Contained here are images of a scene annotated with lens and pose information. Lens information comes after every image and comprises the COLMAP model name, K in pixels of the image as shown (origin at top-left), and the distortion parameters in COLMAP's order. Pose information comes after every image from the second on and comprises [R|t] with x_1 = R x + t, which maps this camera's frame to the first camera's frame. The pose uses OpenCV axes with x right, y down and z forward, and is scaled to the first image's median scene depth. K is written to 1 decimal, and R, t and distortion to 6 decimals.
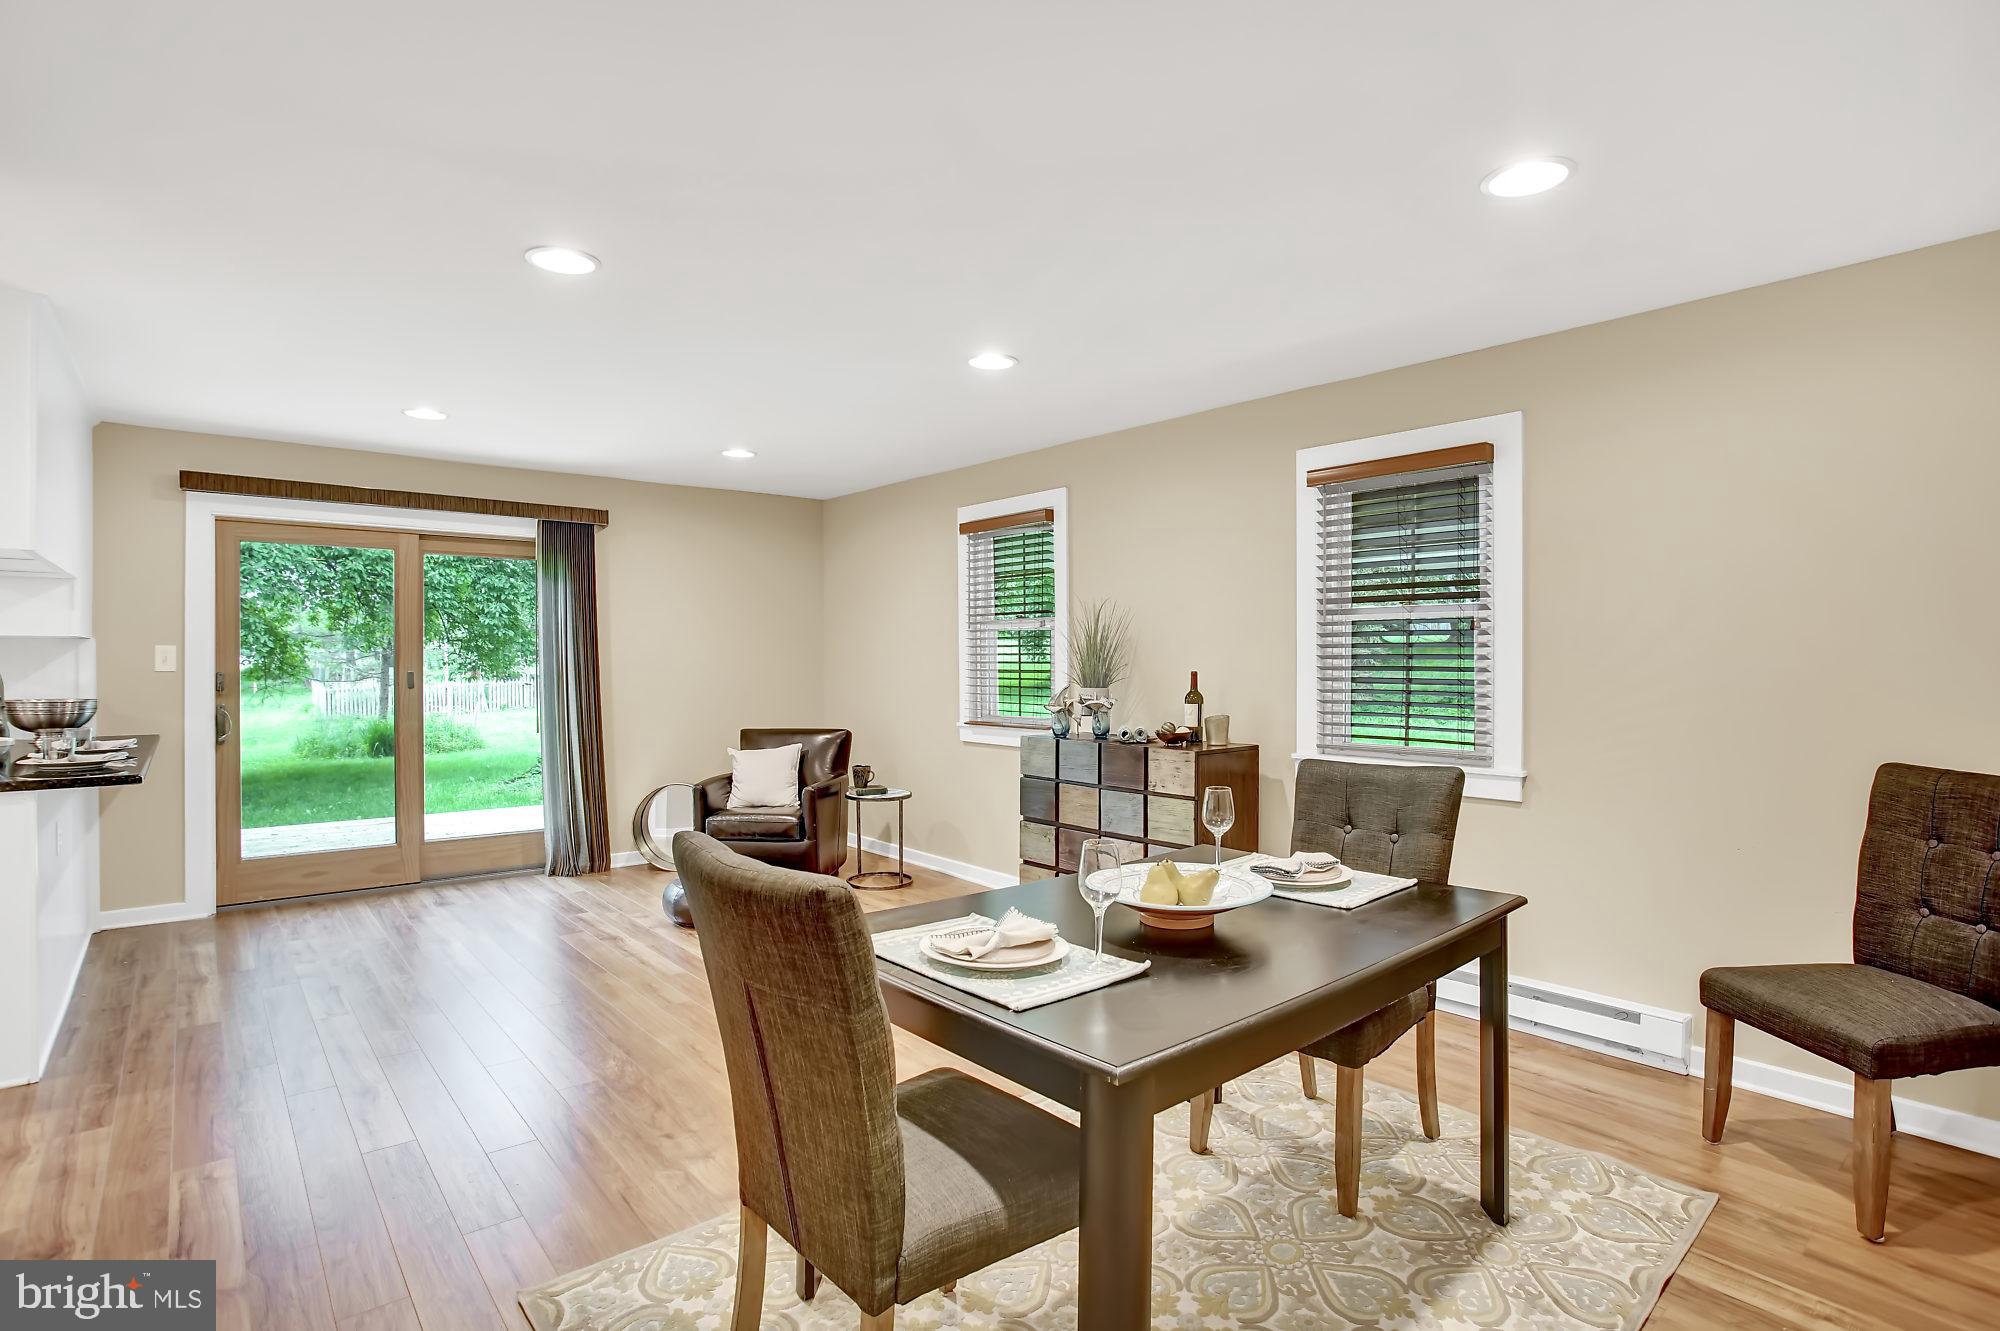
lens RADIAL K [[1000.4, 0, 1000.0], [0, 1000.4, 665.5], [0, 0, 1]] dist [-0.080894, 0.033362]
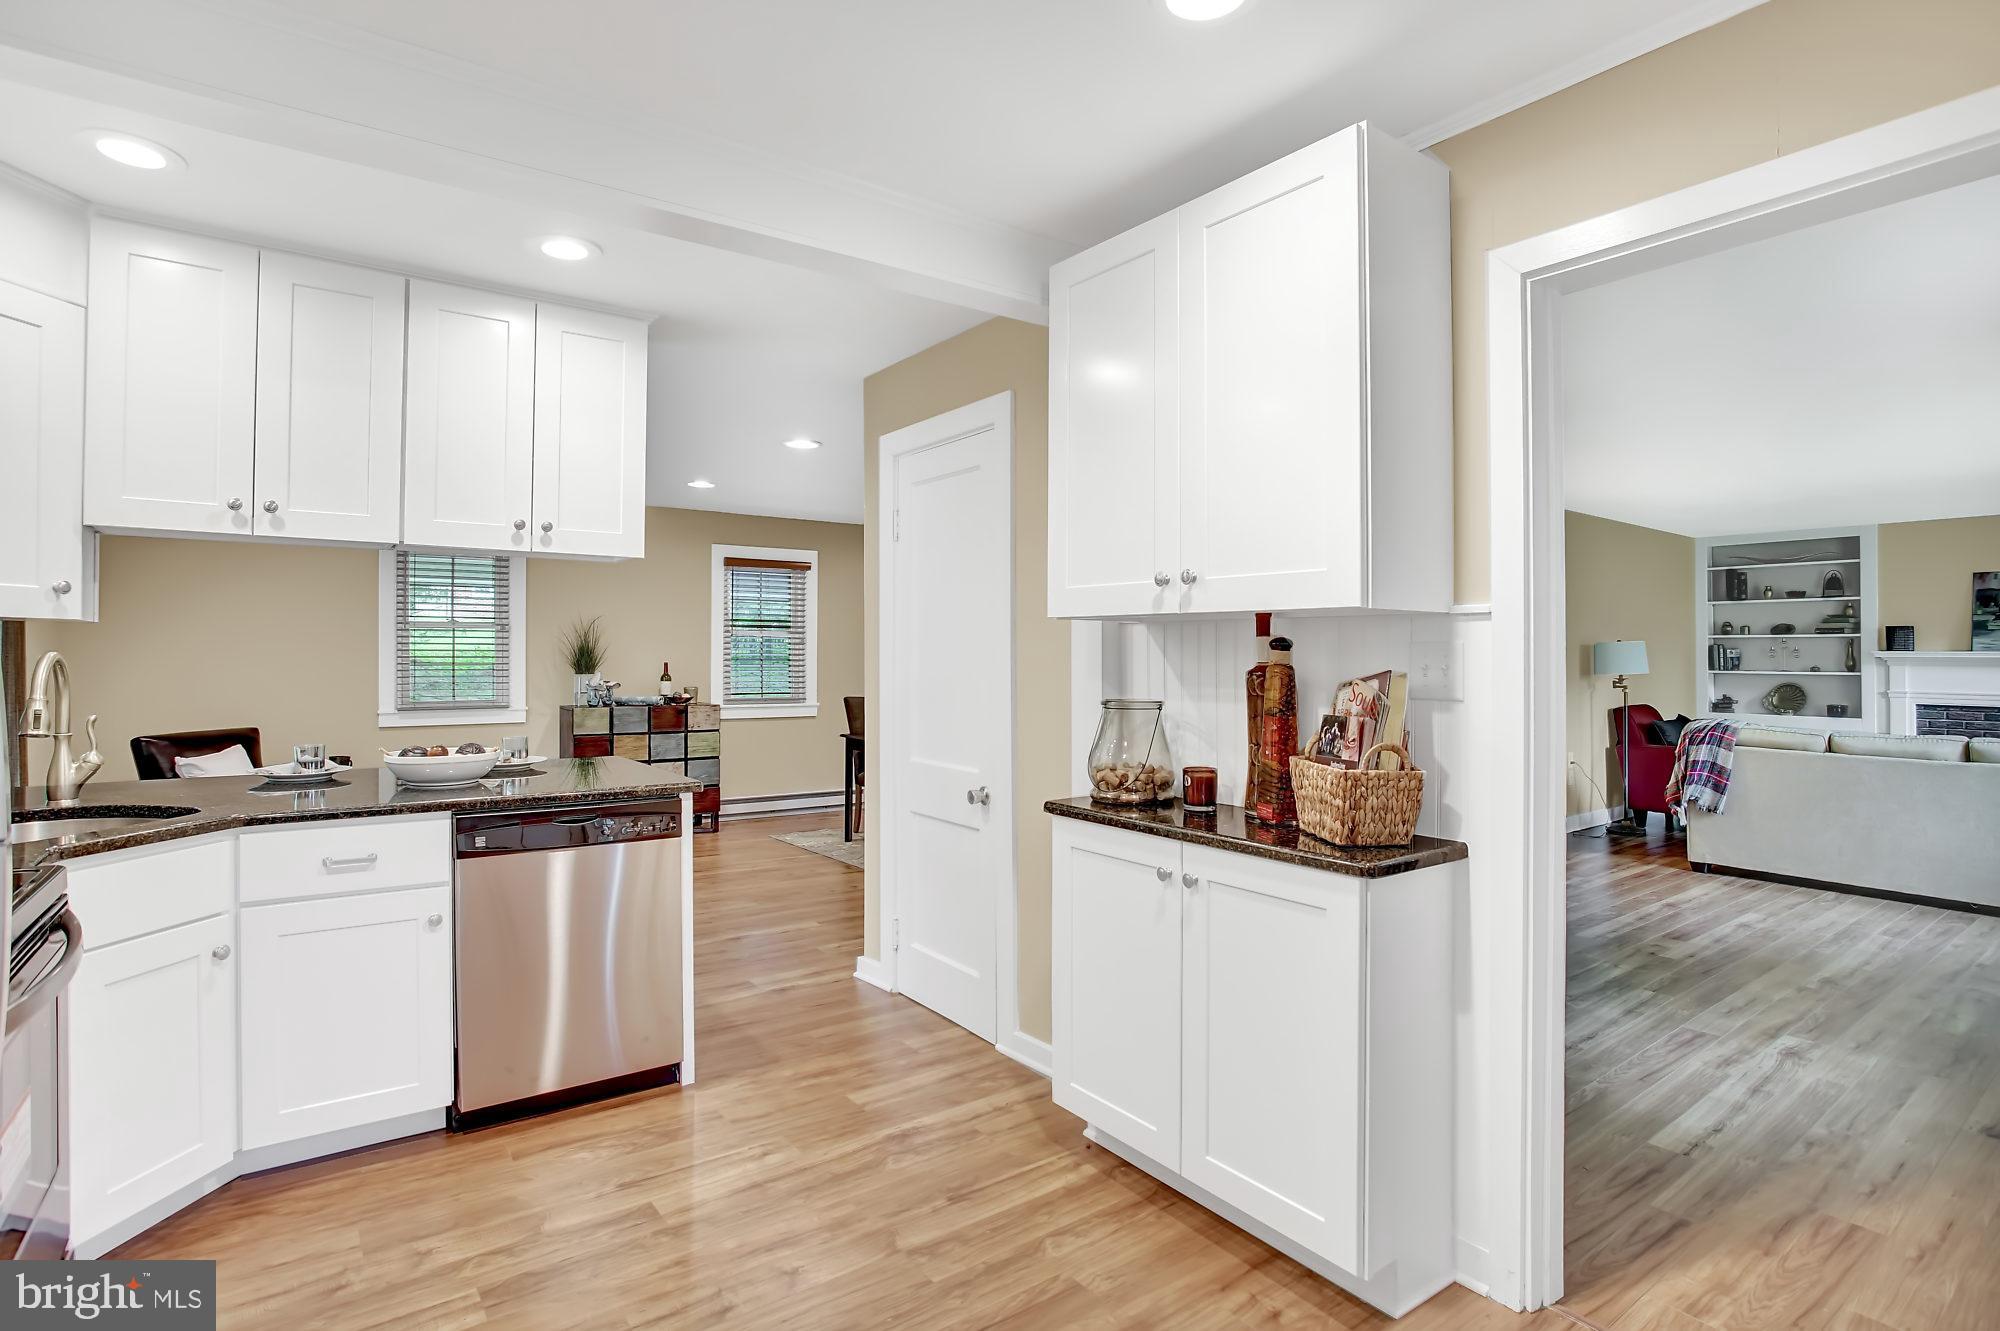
lens RADIAL K [[1000.4, 0, 1000.0], [0, 1000.4, 665.5], [0, 0, 1]] dist [-0.080894, 0.033362]
pose [[0.062003, -0.010894, 0.998017, -1.406186], [0.005211, 0.999930, 0.010591, -0.003502], [-0.998062, 0.004544, 0.062055, 0.309361]]
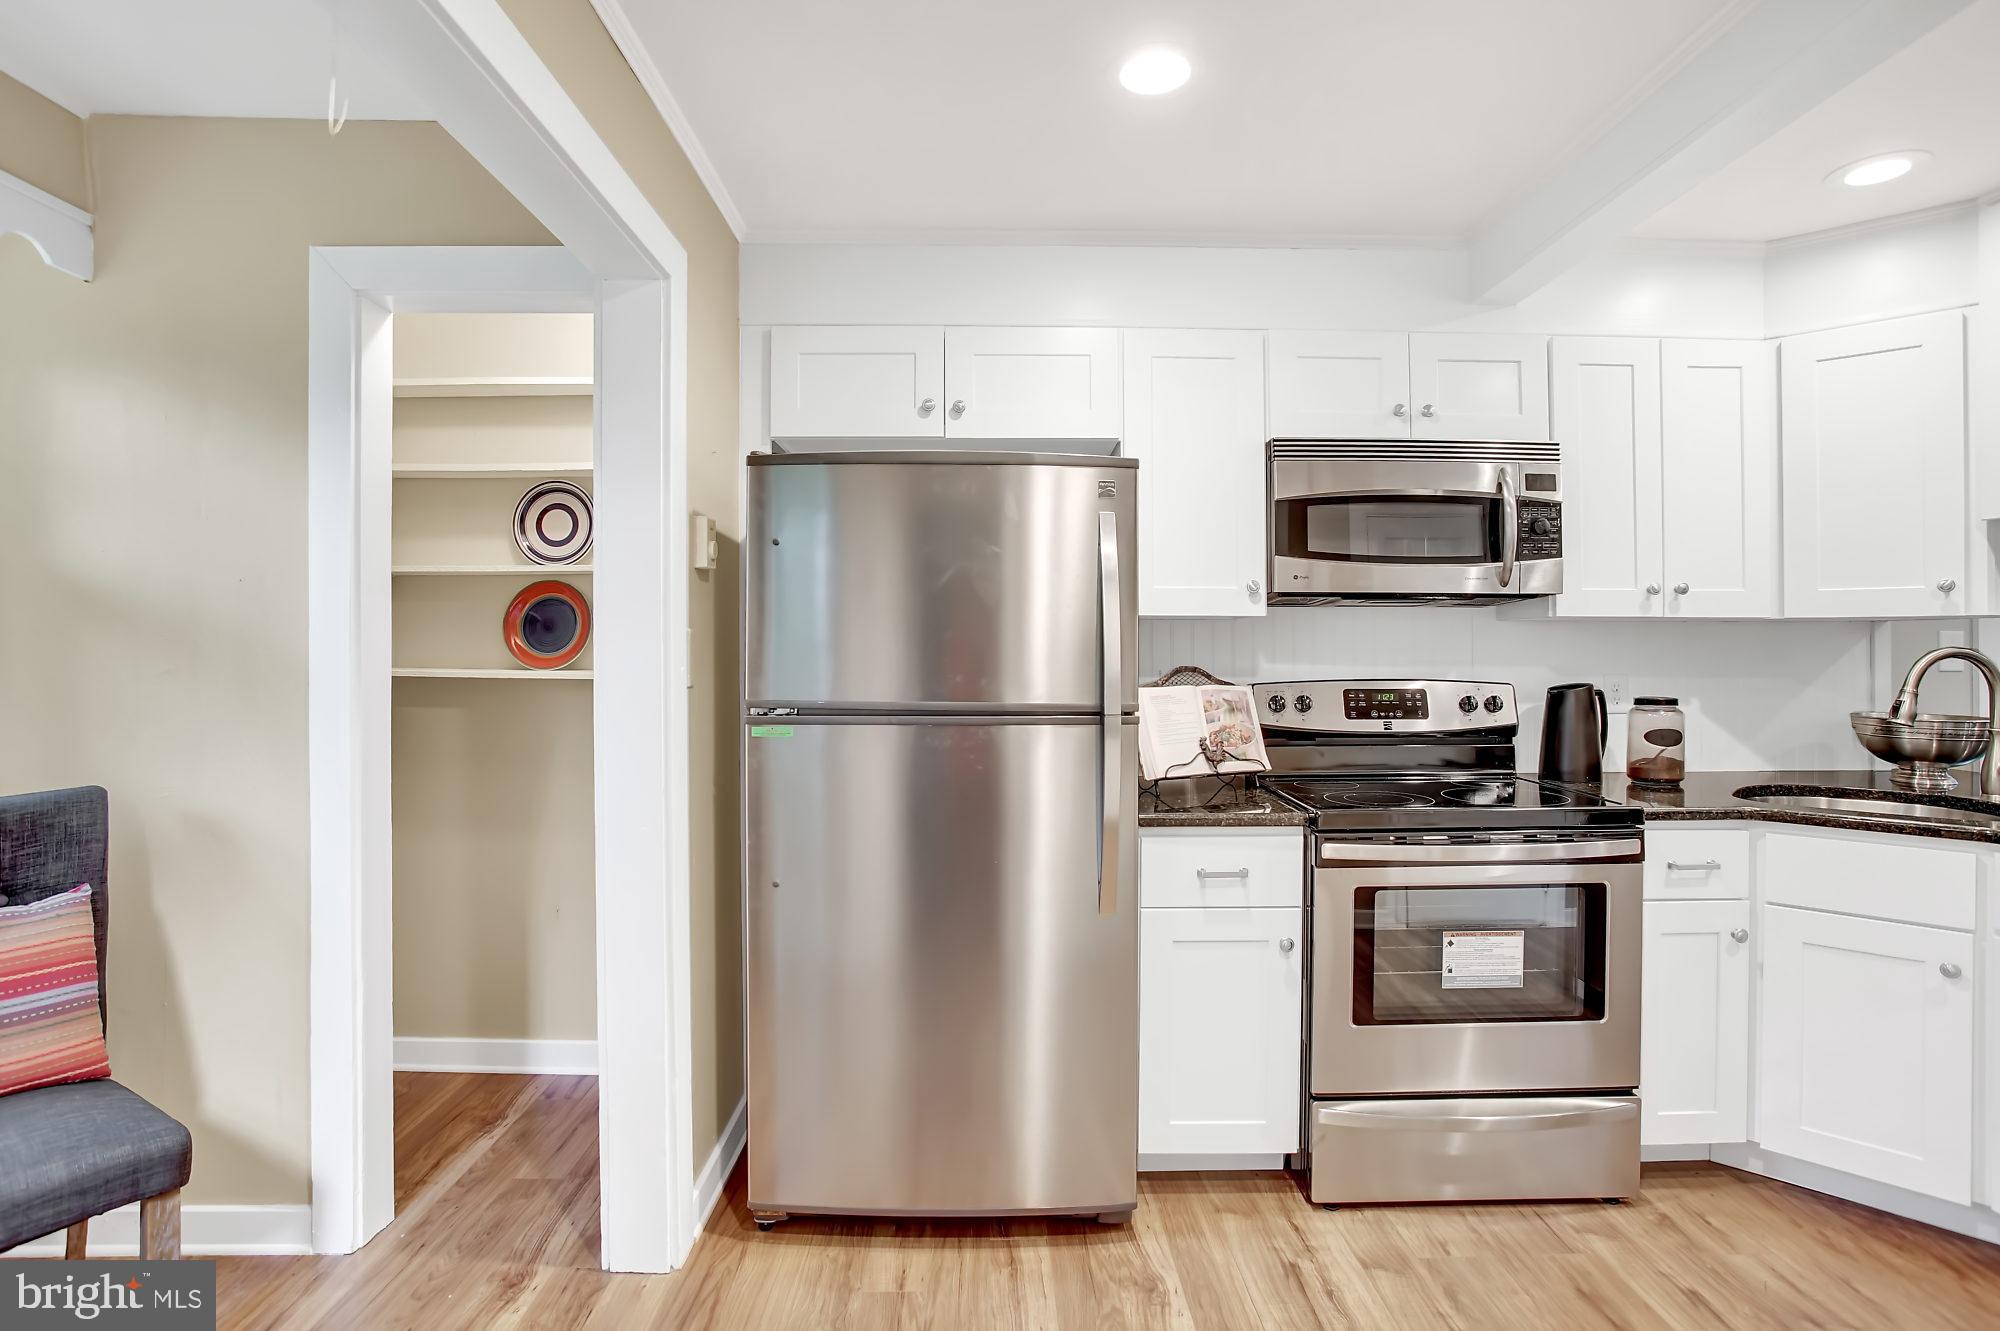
lens RADIAL K [[990.4, 0, 1008.9], [0, 990.4, 637.7], [0, 0, 1]] dist [-0.074829, 0.026716]
pose [[0.787366, -0.003771, -0.616474, -1.019400], [-0.006640, 0.999871, -0.014596, -0.002293], [0.616450, 0.015585, 0.787240, 0.106487]]
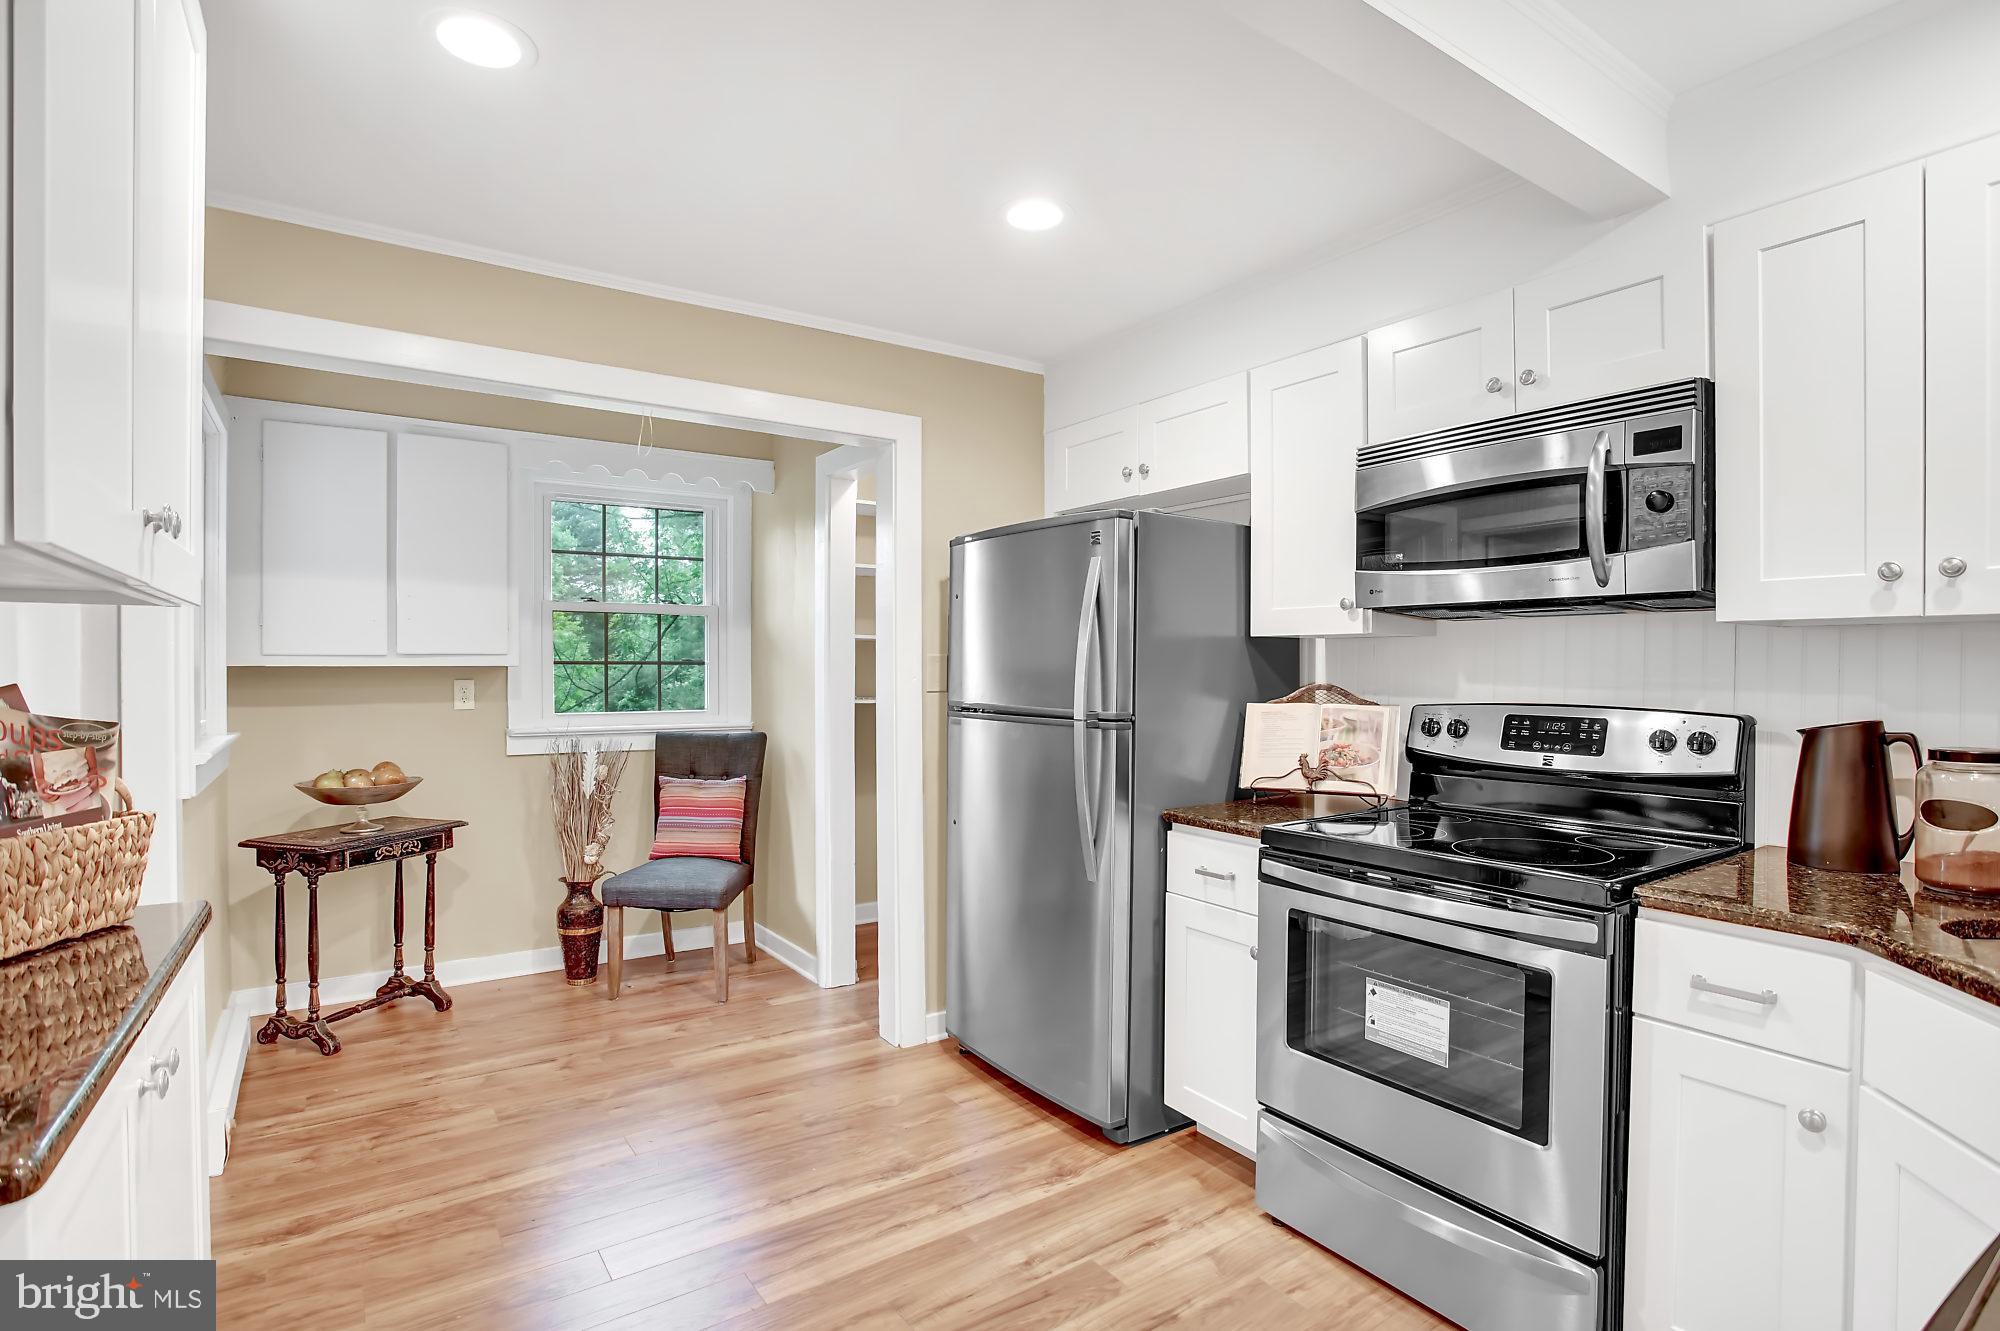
lens RADIAL K [[1000.4, 0, 1000.0], [0, 1000.4, 665.5], [0, 0, 1]] dist [-0.080894, 0.033362]
pose [[-0.090298, 0.003267, -0.995909, -0.684978], [-0.005460, 0.999978, 0.003776, -0.007147], [0.995900, 0.005778, -0.090278, 0.498250]]
